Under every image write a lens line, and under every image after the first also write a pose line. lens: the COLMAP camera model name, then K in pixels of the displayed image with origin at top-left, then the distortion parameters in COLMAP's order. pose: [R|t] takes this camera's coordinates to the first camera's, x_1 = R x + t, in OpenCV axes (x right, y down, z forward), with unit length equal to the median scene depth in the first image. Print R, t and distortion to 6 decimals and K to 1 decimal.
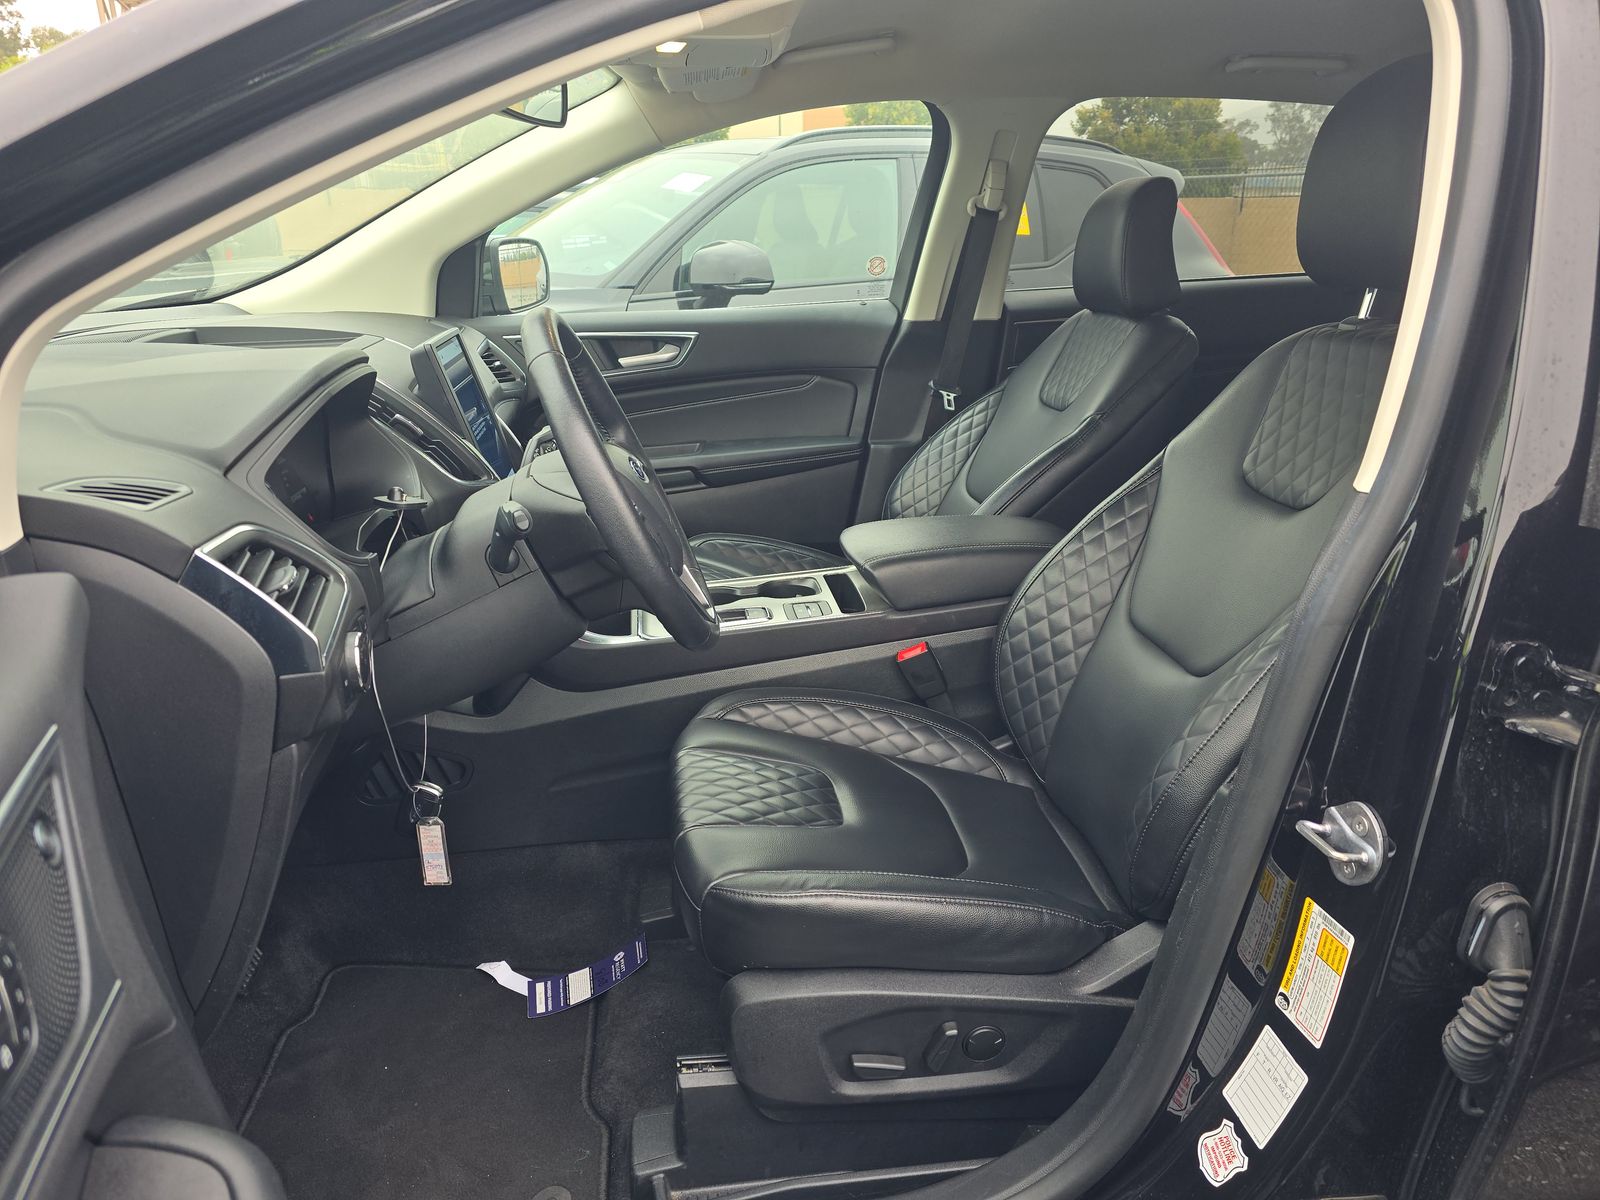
lens RADIAL K [[1056.3, 0, 782.6], [0, 1056.3, 618.5], [0, 0, 1]] dist [0.055856, -0.048714]
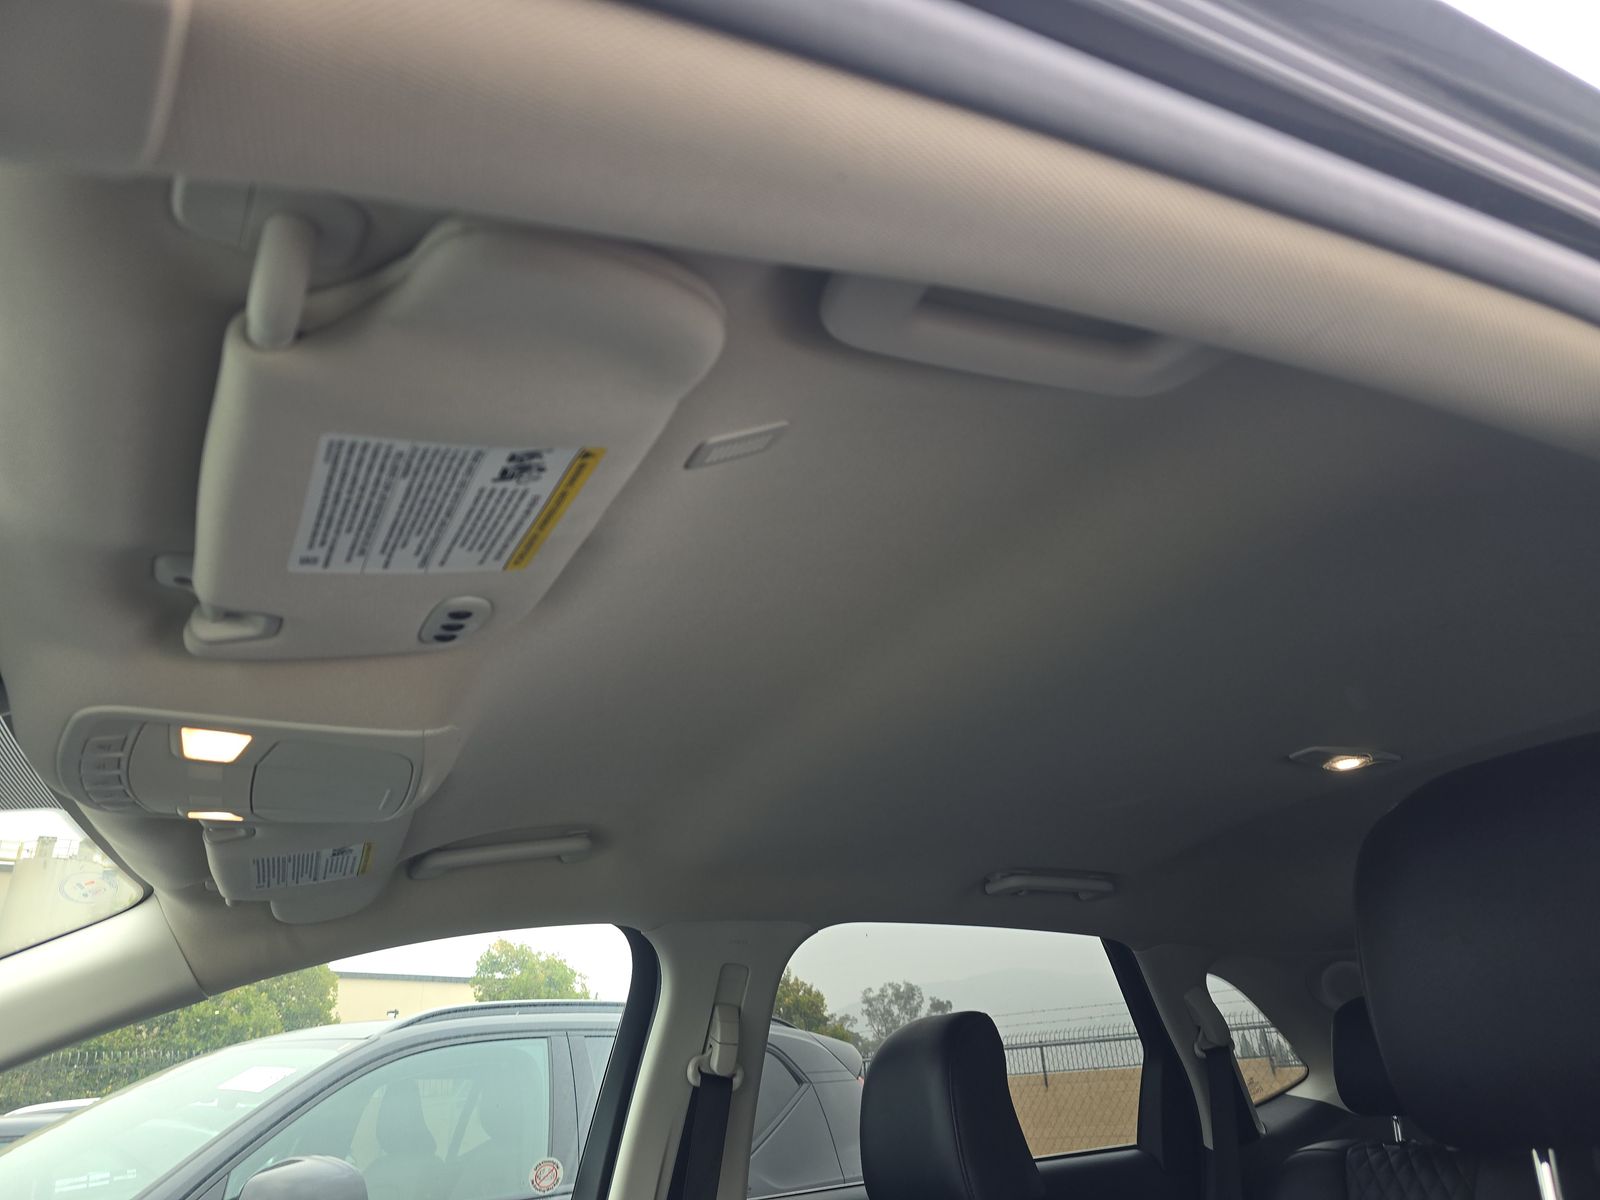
lens RADIAL K [[1056.3, 0, 782.6], [0, 1056.3, 618.5], [0, 0, 1]] dist [0.055856, -0.048714]
pose [[0.946742, 0.088060, 0.309718, -0.007228], [0.161099, 0.703291, -0.692408, -0.106107], [-0.278795, 0.705427, 0.651649, 0.327353]]
